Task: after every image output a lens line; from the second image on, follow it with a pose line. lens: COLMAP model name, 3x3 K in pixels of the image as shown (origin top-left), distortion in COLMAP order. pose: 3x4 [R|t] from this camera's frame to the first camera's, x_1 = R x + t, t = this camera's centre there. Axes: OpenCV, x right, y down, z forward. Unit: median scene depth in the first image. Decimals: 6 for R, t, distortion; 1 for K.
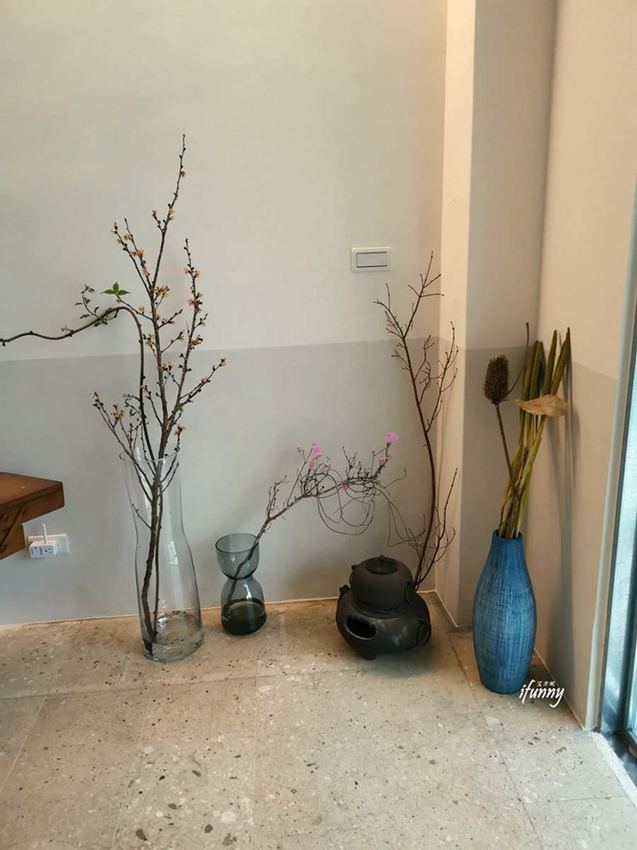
lens RADIAL K [[664.7, 0, 320.0], [0, 664.7, 424.0], [0, 0, 1]] dist [0.065725, -0.056477]
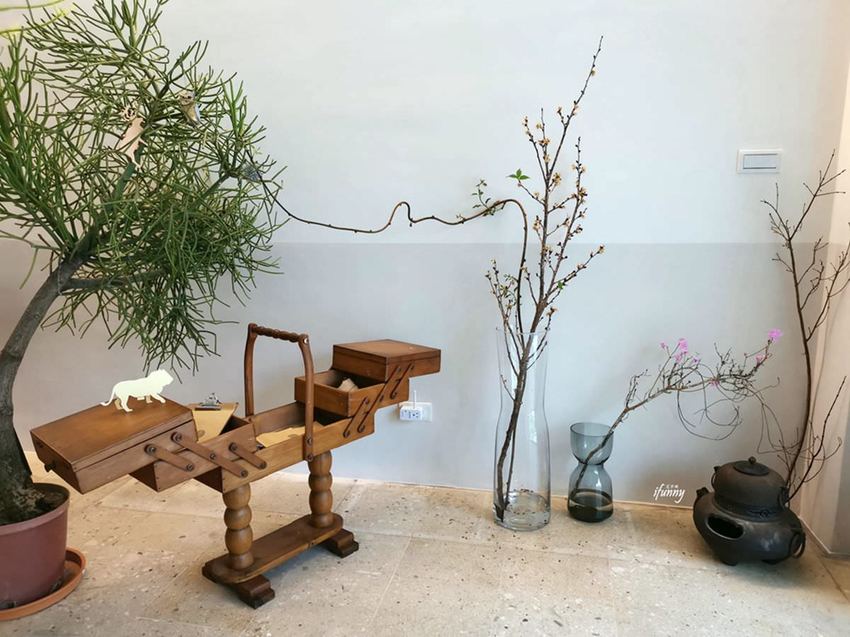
lens RADIAL K [[664.7, 0, 421.2], [0, 664.7, 315.5], [0, 0, 1]] dist [0.065725, -0.056477]
pose [[0.957323, 0.082901, -0.276876, -0.113264], [-0.111408, 0.989796, -0.088841, 0.134779], [0.266686, 0.115896, 0.956790, -0.087135]]
